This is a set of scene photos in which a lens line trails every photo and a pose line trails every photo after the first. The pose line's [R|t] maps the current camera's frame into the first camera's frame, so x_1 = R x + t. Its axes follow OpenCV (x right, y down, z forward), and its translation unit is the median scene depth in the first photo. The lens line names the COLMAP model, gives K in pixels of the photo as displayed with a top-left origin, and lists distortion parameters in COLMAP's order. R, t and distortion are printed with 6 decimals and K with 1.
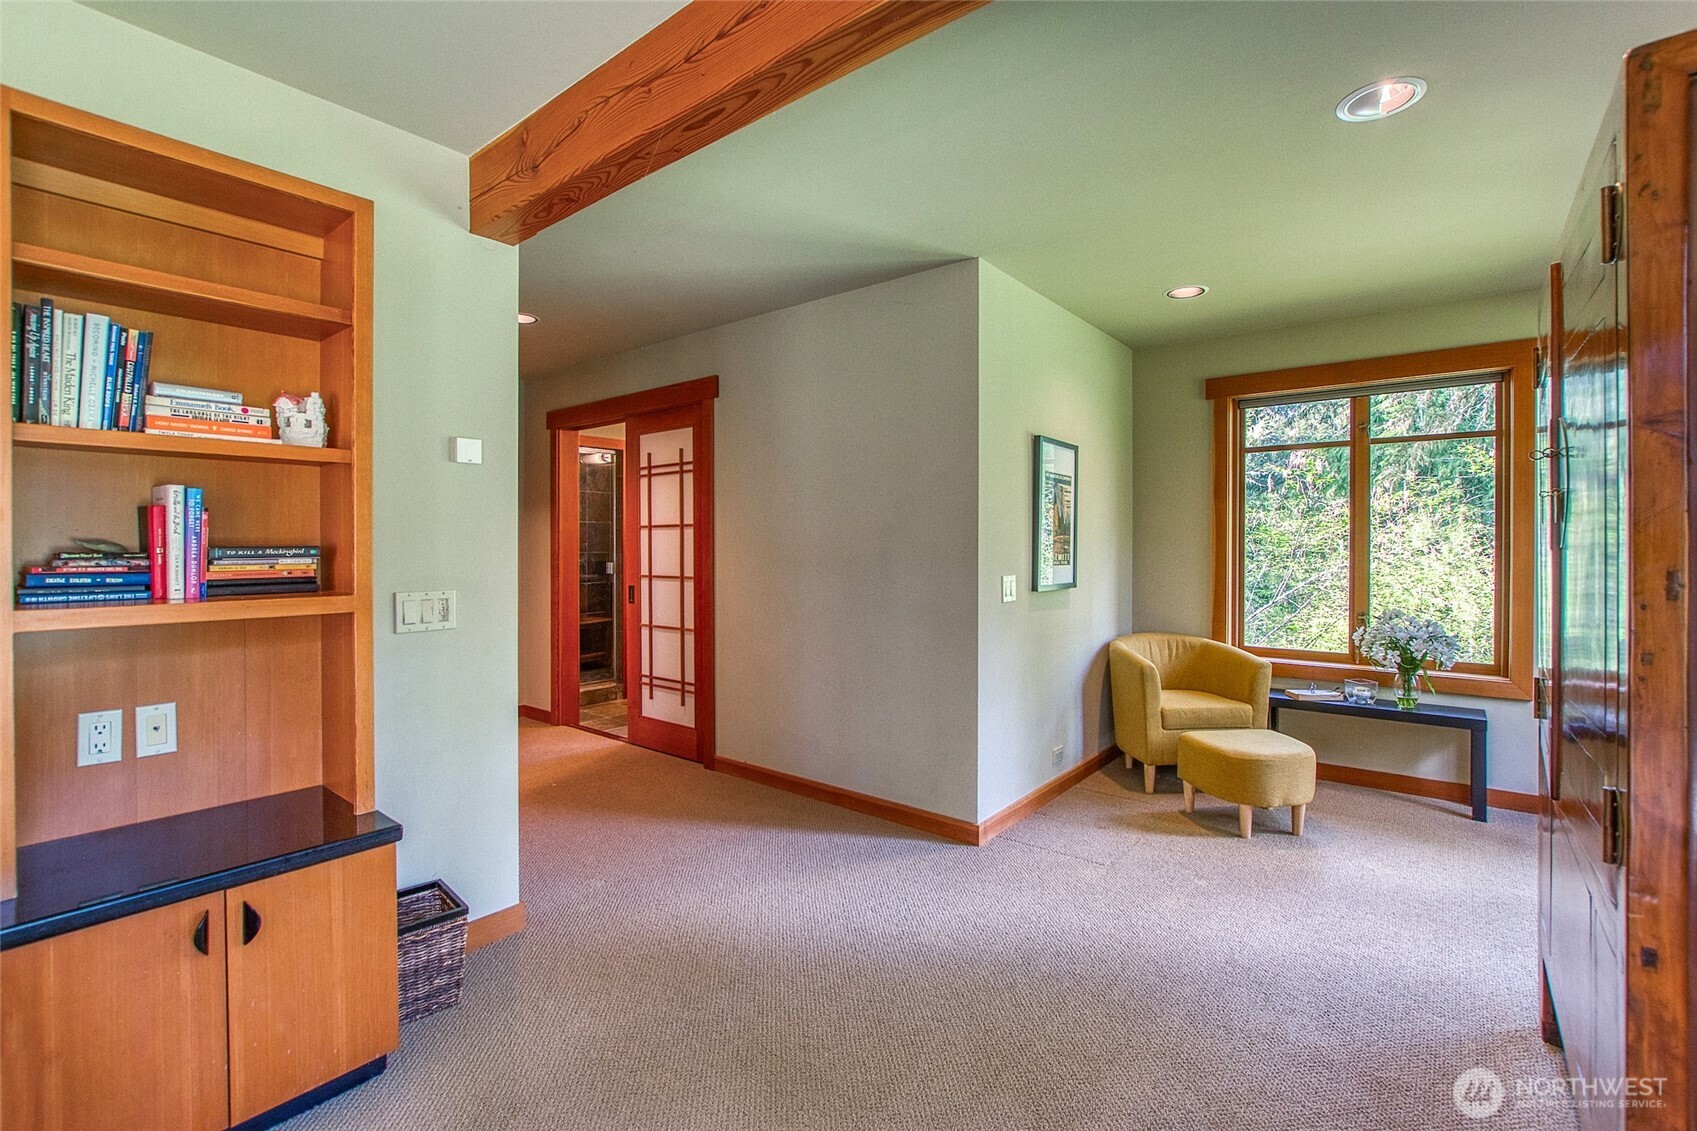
lens RADIAL K [[769.3, 0, 815.1], [0, 769.3, 538.0], [0, 0, 1]] dist [-0.018700, 0.001563]
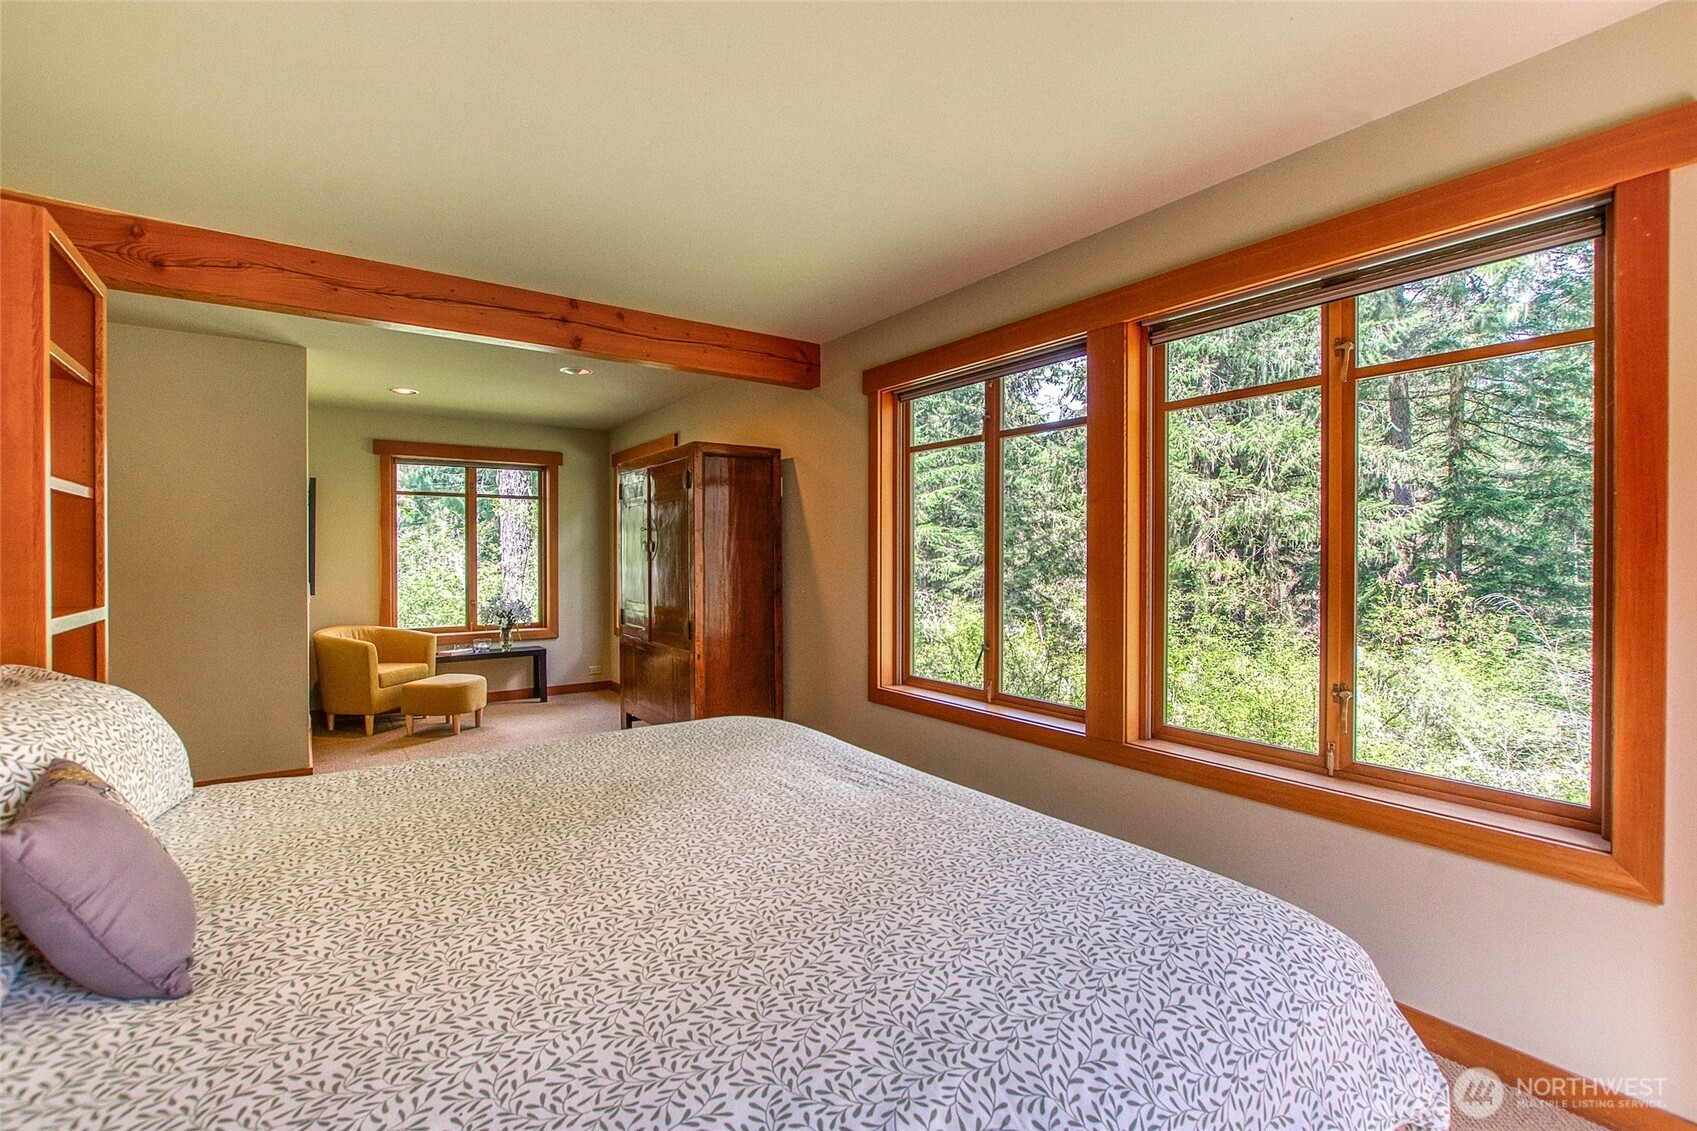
lens RADIAL K [[769.3, 0, 850.0], [0, 769.3, 559.1], [0, 0, 1]] dist [-0.018700, 0.001563]
pose [[0.270961, -0.008432, 0.962553, -0.690322], [-0.005369, 0.999933, 0.010271, -0.012247], [-0.962575, -0.007951, 0.270897, -0.239690]]
